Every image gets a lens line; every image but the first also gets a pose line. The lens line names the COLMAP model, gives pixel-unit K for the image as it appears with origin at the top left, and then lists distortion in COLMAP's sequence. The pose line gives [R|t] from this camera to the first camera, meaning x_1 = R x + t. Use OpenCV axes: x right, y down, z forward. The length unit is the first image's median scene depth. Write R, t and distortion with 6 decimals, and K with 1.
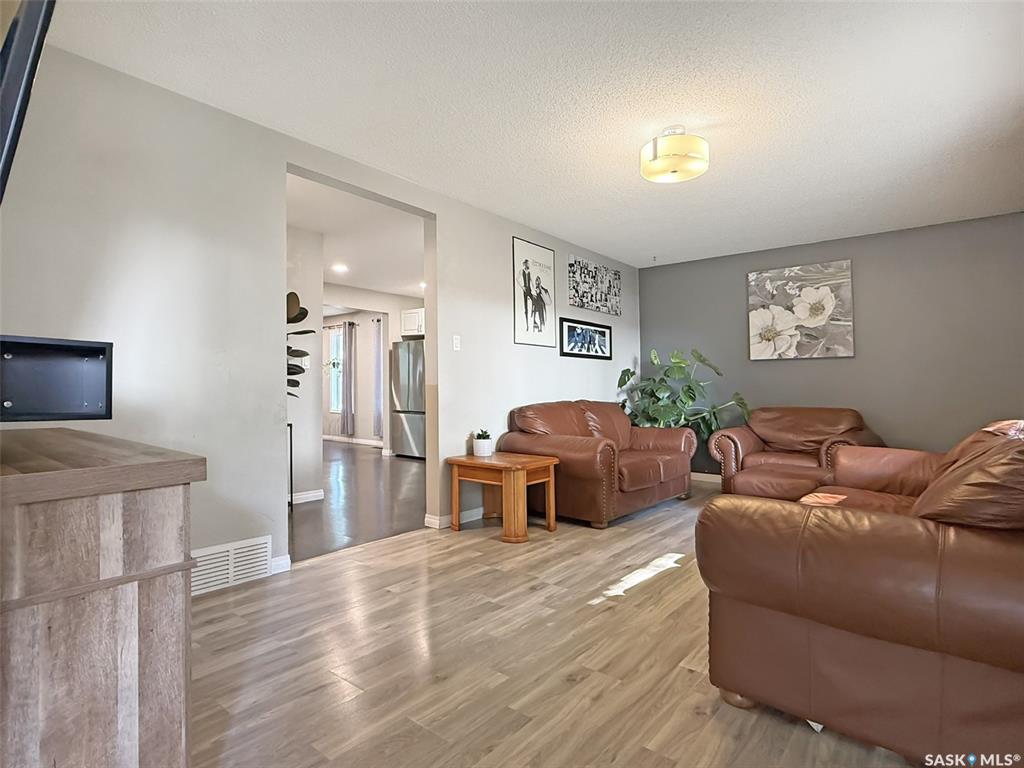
lens RADIAL K [[520.9, 0, 515.7], [0, 520.9, 383.0], [0, 0, 1]] dist [-0.014921, 0.000131]
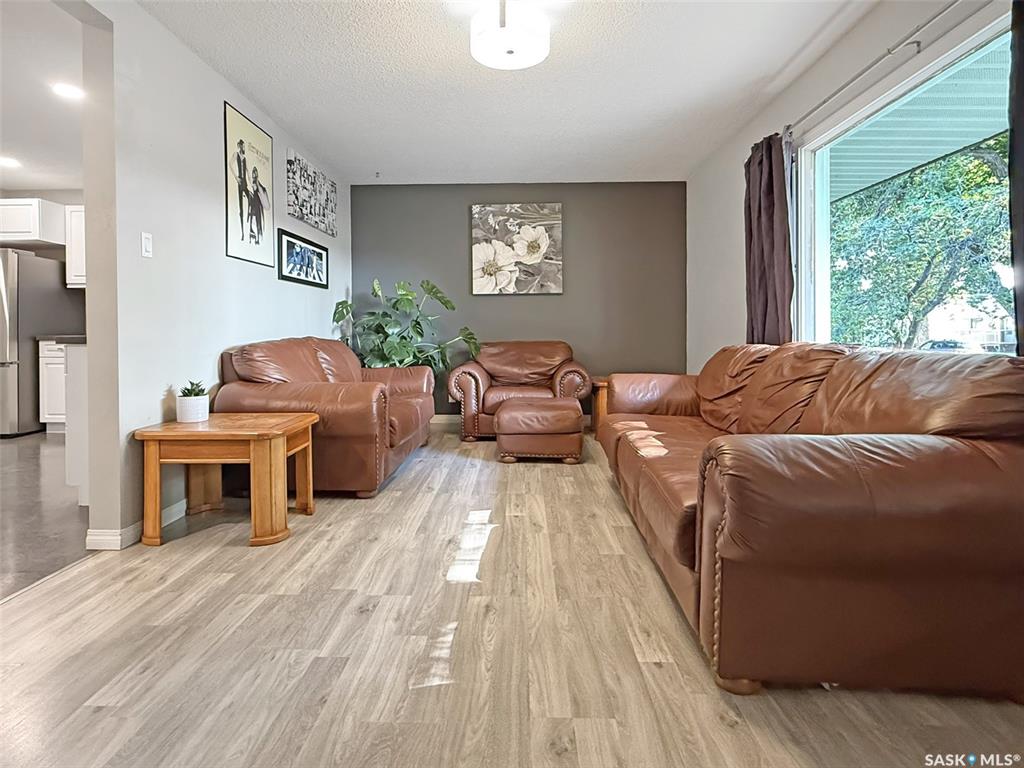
lens RADIAL K [[528.4, 0, 485.5], [0, 528.4, 334.0], [0, 0, 1]] dist [-0.000022, -0.000625]
pose [[0.801117, -0.009591, 0.598431, -0.163362], [-0.000677, 0.999856, 0.016931, 0.017777], [-0.598507, -0.013969, 0.800995, 0.242757]]
